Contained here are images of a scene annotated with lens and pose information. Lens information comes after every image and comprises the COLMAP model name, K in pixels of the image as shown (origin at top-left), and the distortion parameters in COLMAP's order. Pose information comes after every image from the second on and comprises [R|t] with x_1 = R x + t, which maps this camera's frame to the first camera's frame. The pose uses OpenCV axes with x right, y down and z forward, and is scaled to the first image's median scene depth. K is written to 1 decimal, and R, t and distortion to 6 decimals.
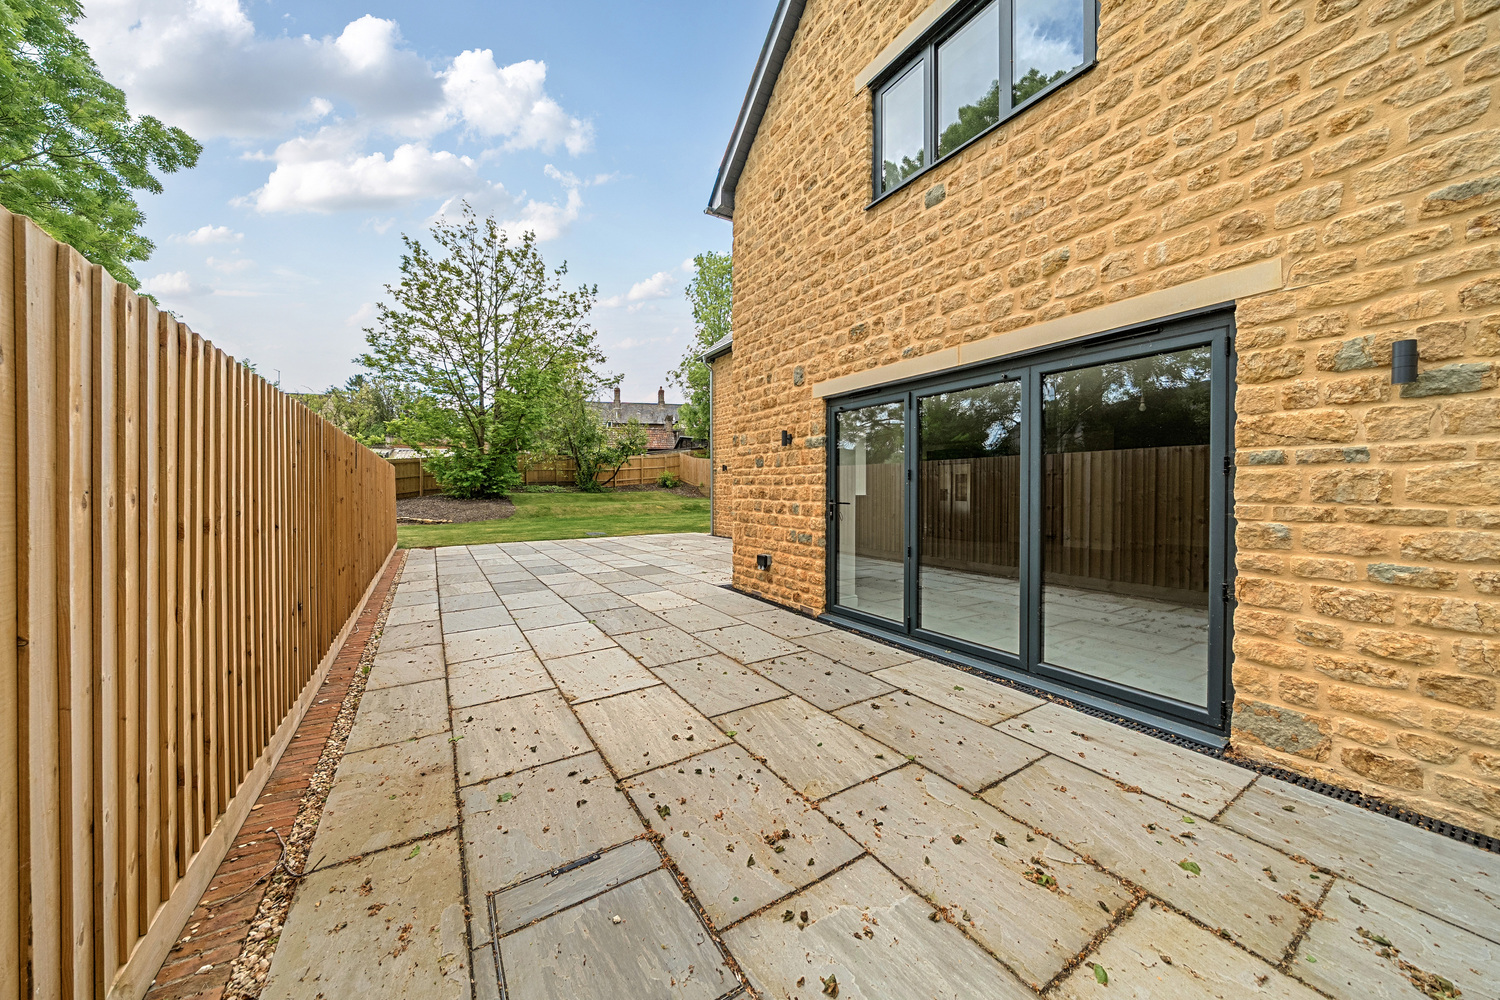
lens RADIAL K [[505.8, 0, 750.0], [0, 505.8, 500.0], [0, 0, 1]] dist [0.000037, 0.000000]
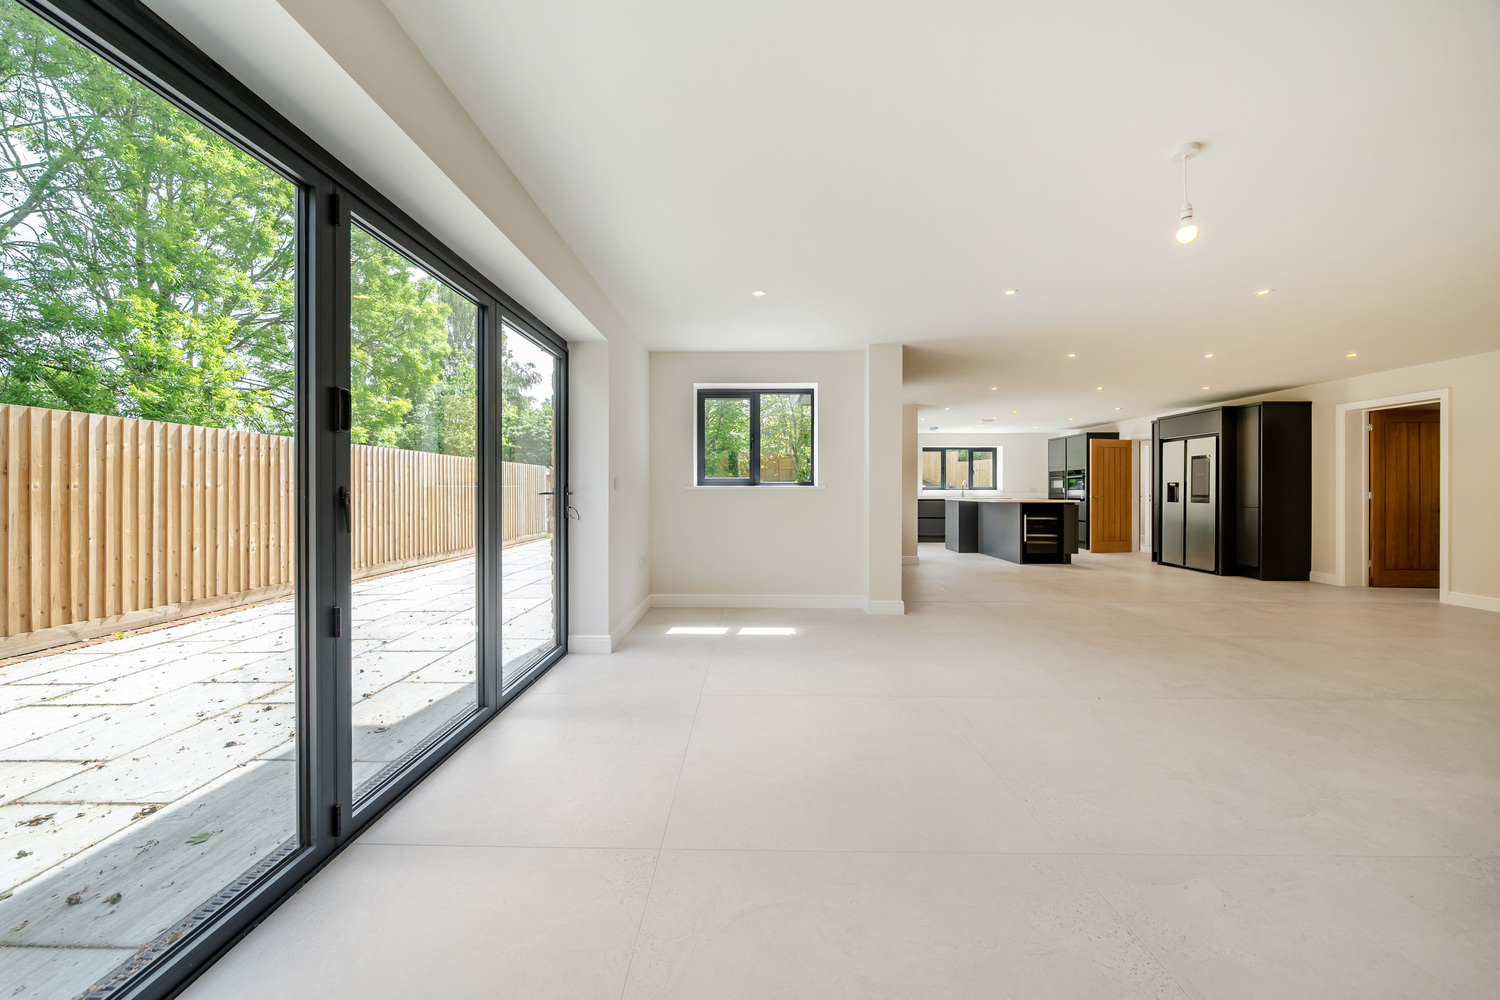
lens RADIAL K [[532.2, 0, 750.0], [0, 532.2, 500.0], [0, 0, 1]] dist [0.000097, 0.000042]
pose [[0.838131, 0.005783, -0.545438, 1.240098], [-0.009501, 0.999947, -0.003997, 0.029381], [0.545386, 0.008532, 0.838141, 0.899010]]
